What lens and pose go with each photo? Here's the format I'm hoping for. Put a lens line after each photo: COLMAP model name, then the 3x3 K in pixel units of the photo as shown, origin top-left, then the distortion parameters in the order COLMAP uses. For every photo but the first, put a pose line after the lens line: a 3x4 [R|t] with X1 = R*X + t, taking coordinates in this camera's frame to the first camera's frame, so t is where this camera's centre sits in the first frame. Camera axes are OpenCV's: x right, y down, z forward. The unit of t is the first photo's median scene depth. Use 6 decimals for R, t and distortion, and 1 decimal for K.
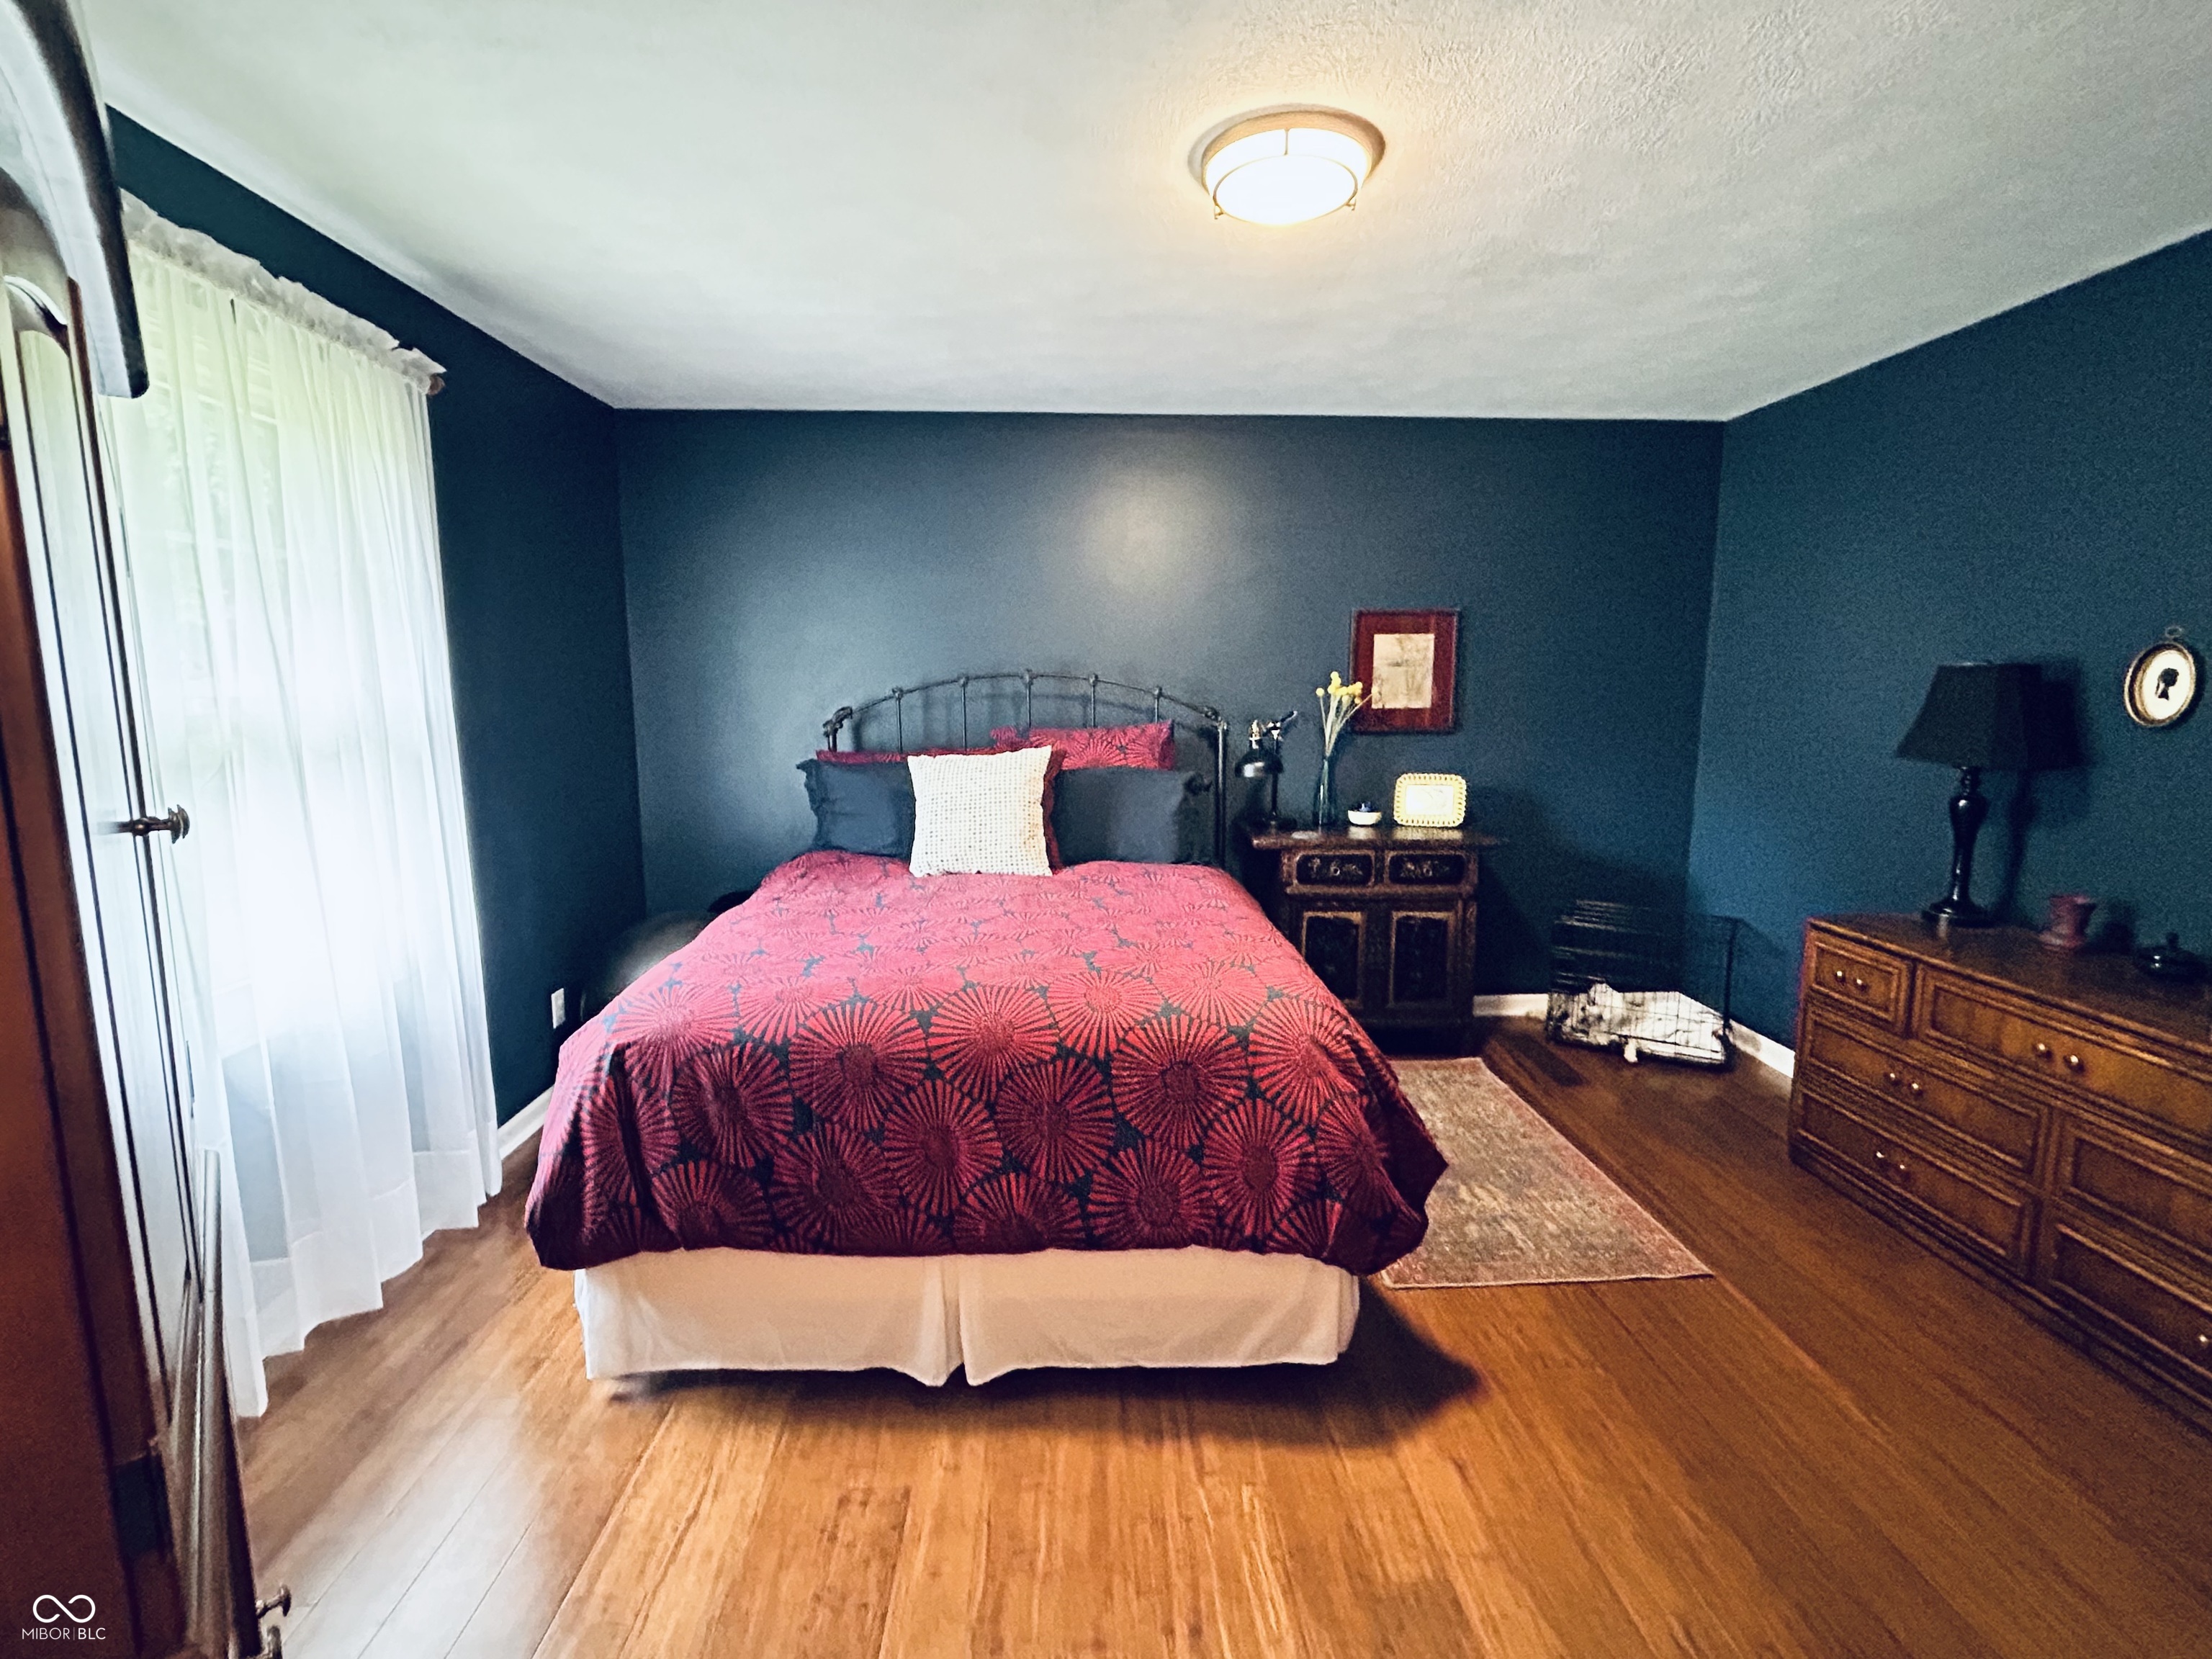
lens RADIAL K [[997.4, 0, 1091.5], [0, 997.4, 834.2], [0, 0, 1]] dist [0.001798, -0.001297]
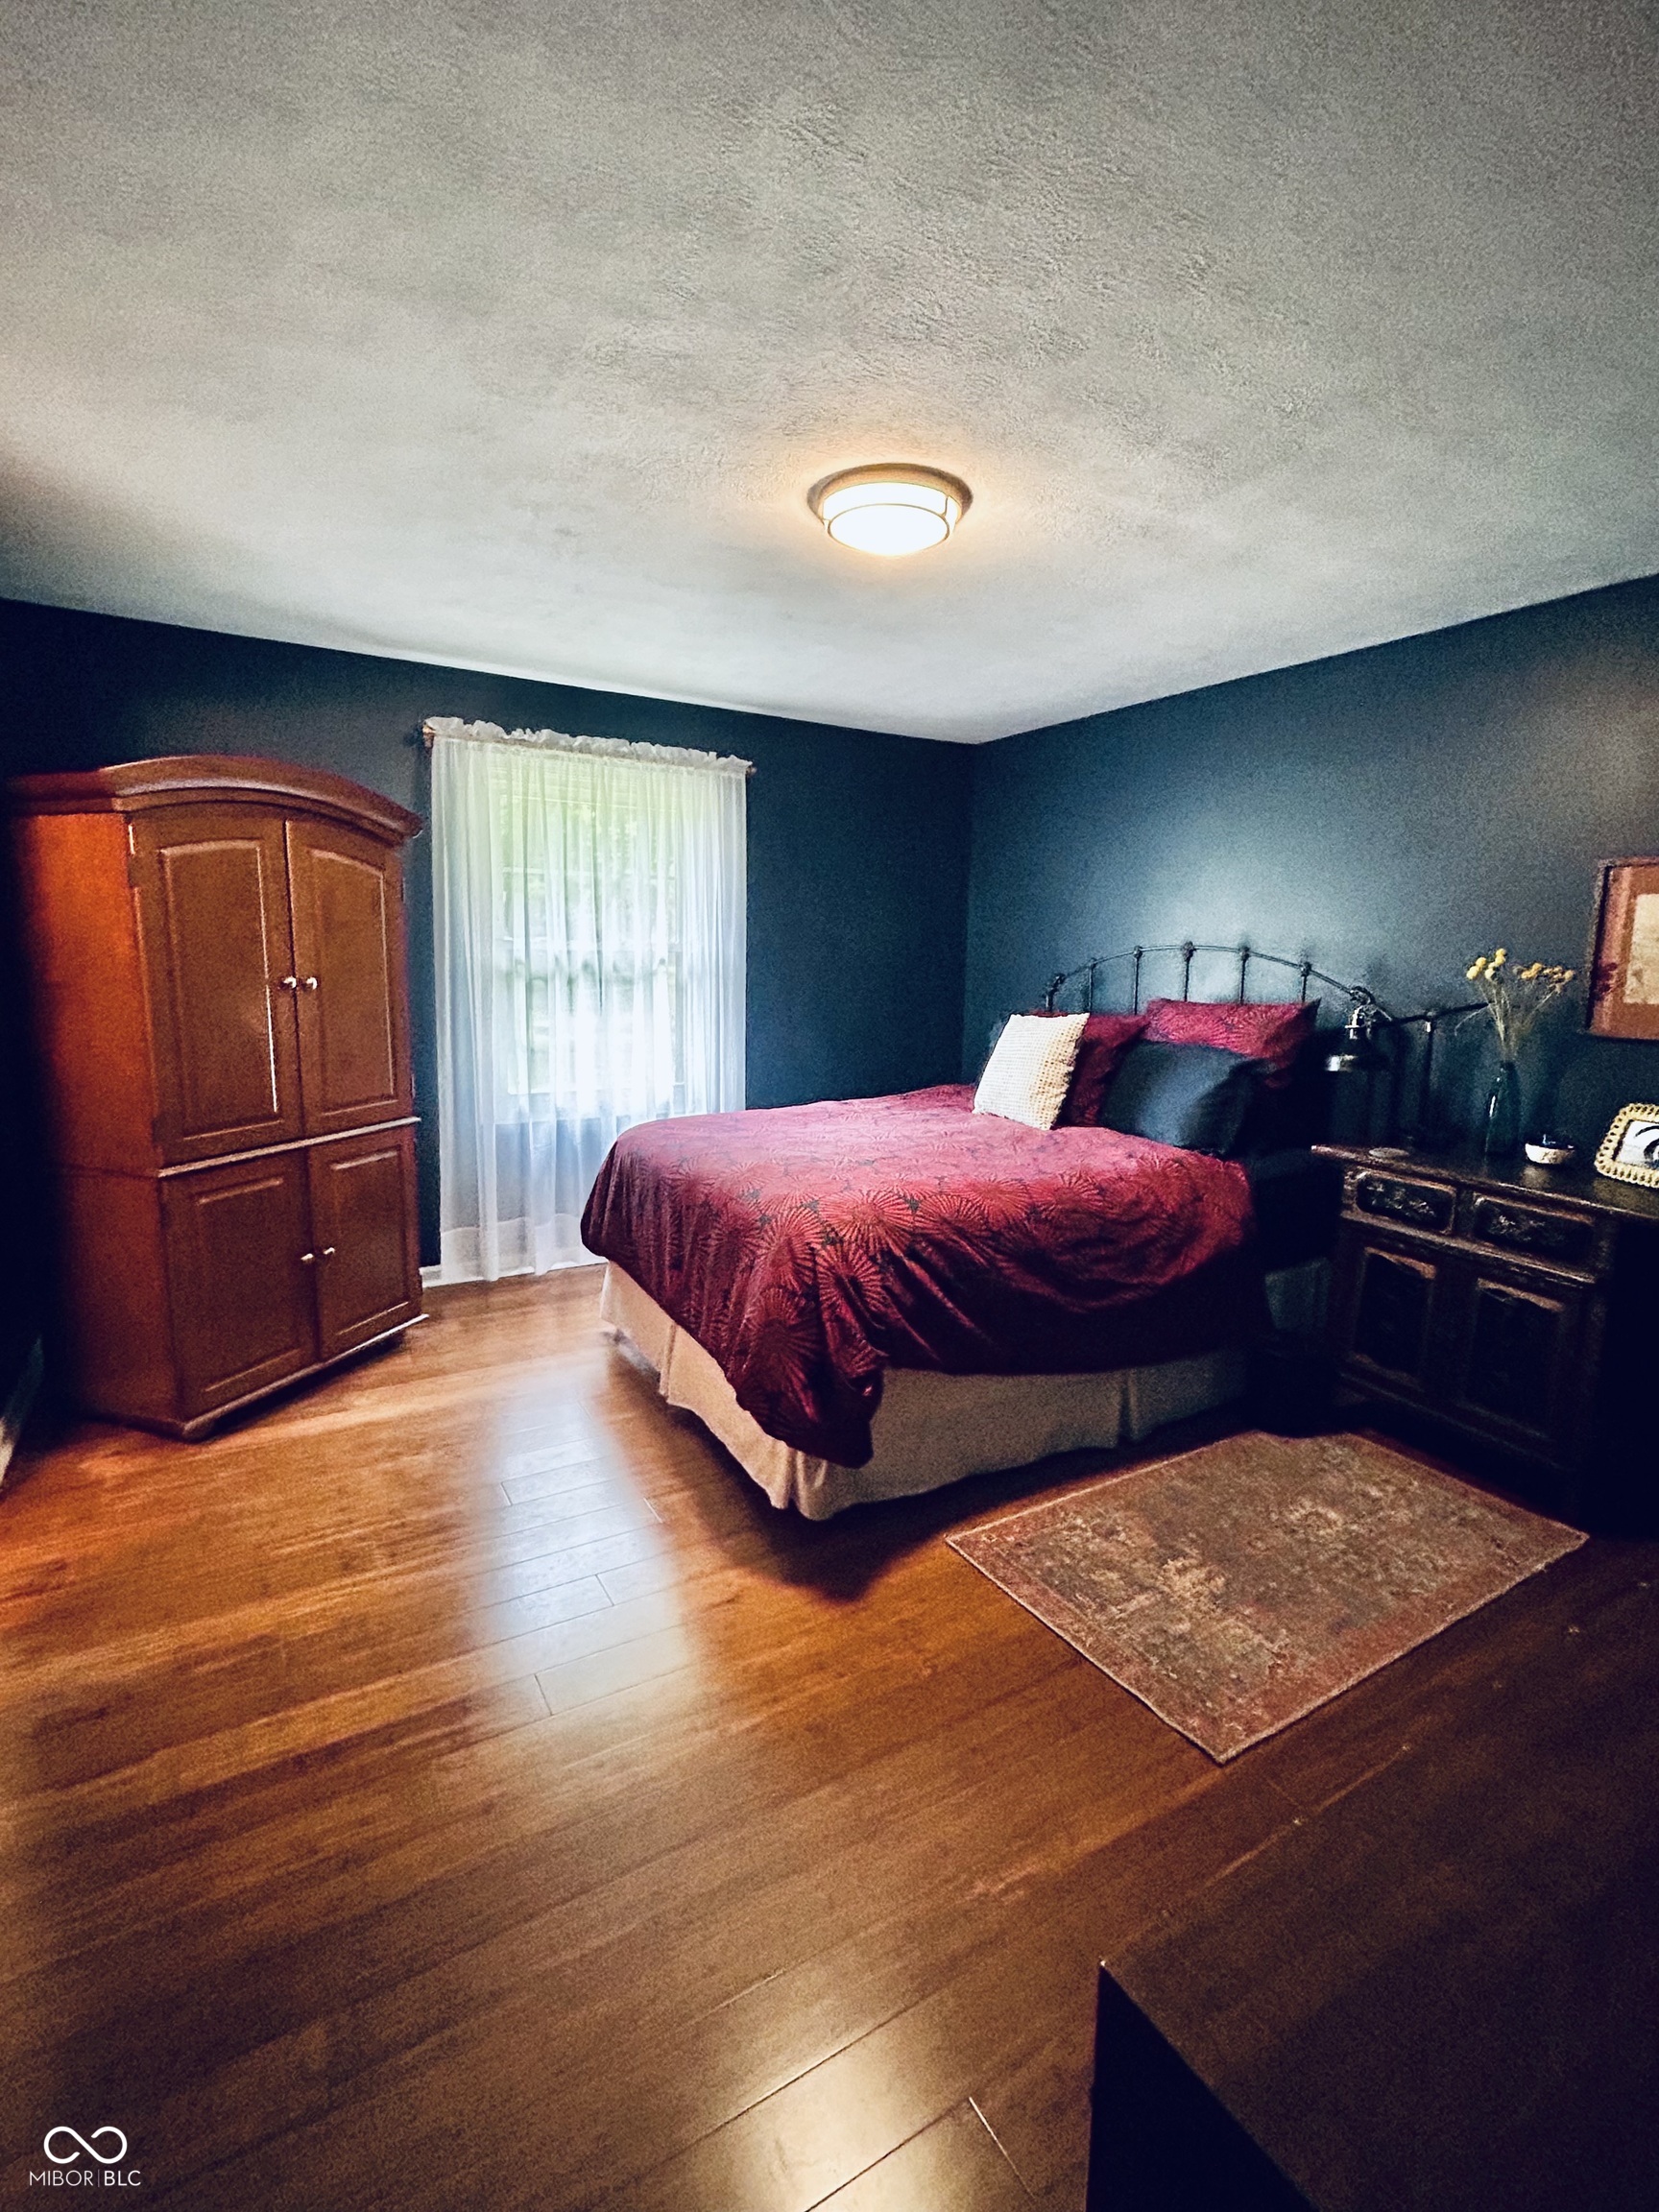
lens RADIAL K [[997.4, 0, 825.0], [0, 997.4, 1090.9], [0, 0, 1]] dist [0.001798, -0.001297]
pose [[0.489591, 0.140600, -0.860542, 0.682319], [-0.149272, 0.985860, 0.076150, -0.041816], [0.859080, 0.091172, 0.503656, 0.211969]]
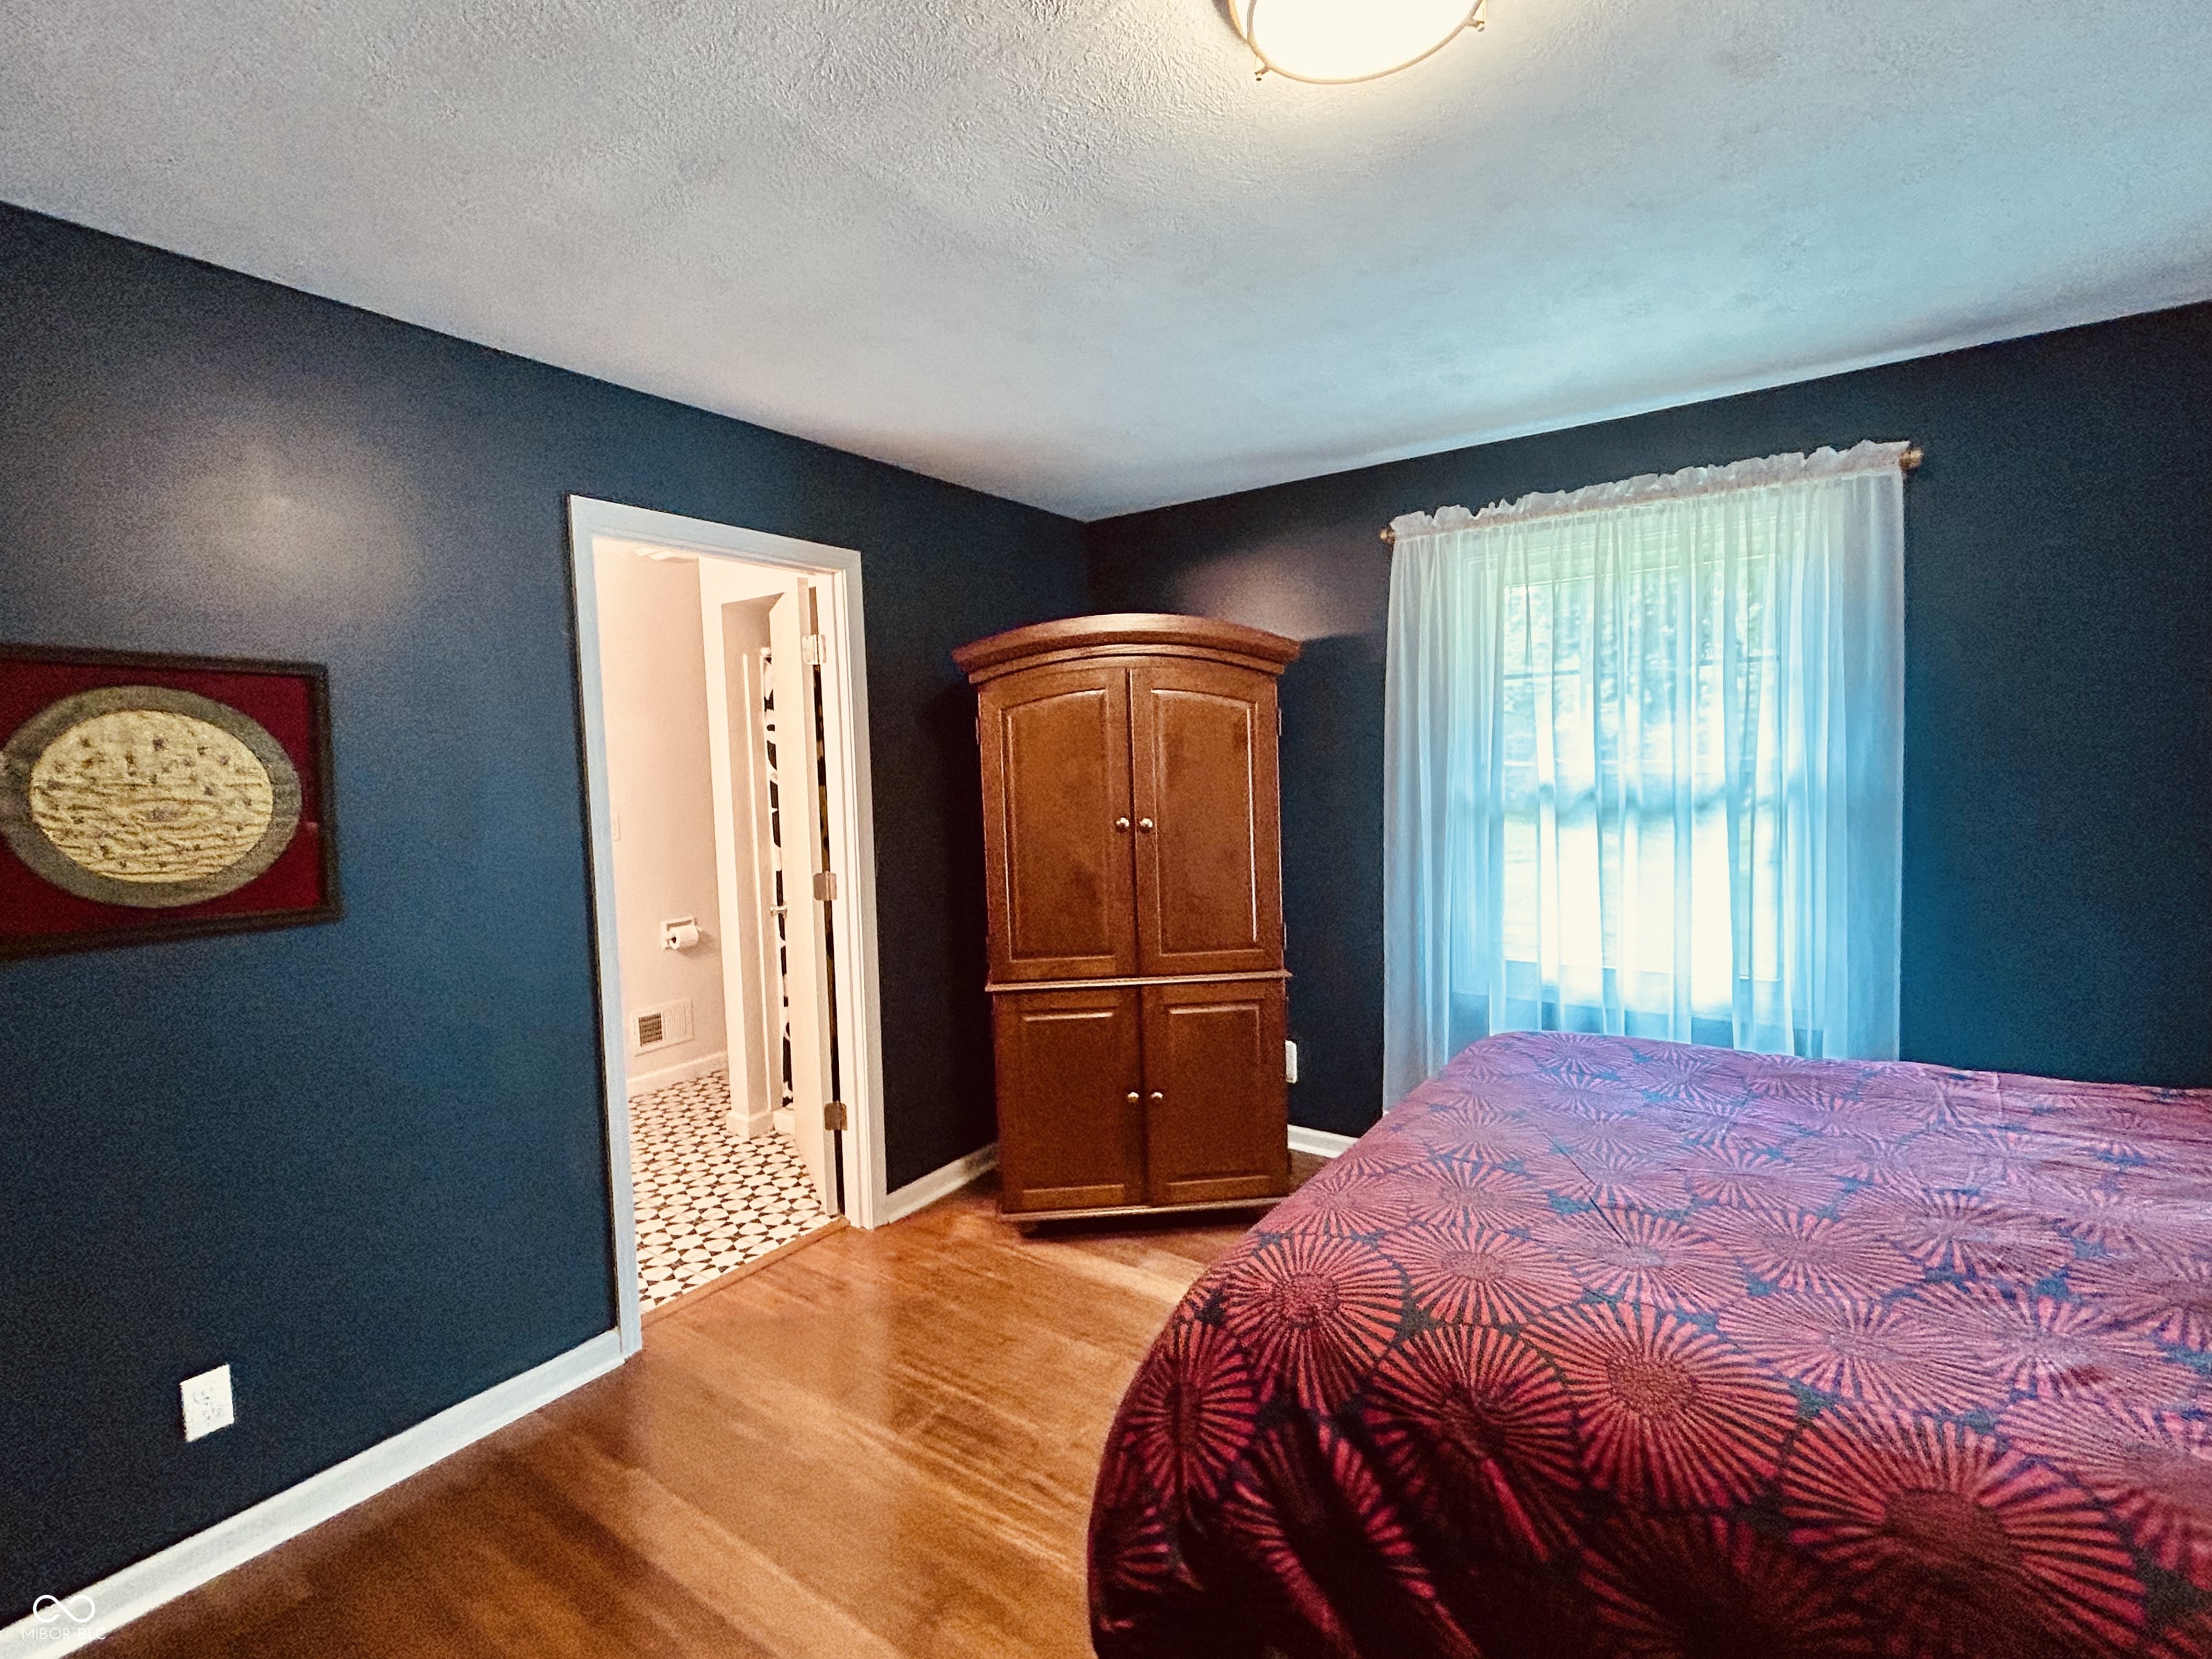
lens RADIAL K [[997.4, 0, 1103.0], [0, 997.4, 824.0], [0, 0, 1]] dist [0.001798, -0.001297]
pose [[-0.577227, 0.070221, -0.813559, 0.449131], [-0.087945, 0.985155, 0.147429, -0.121283], [0.811834, 0.156648, -0.562483, 0.686862]]
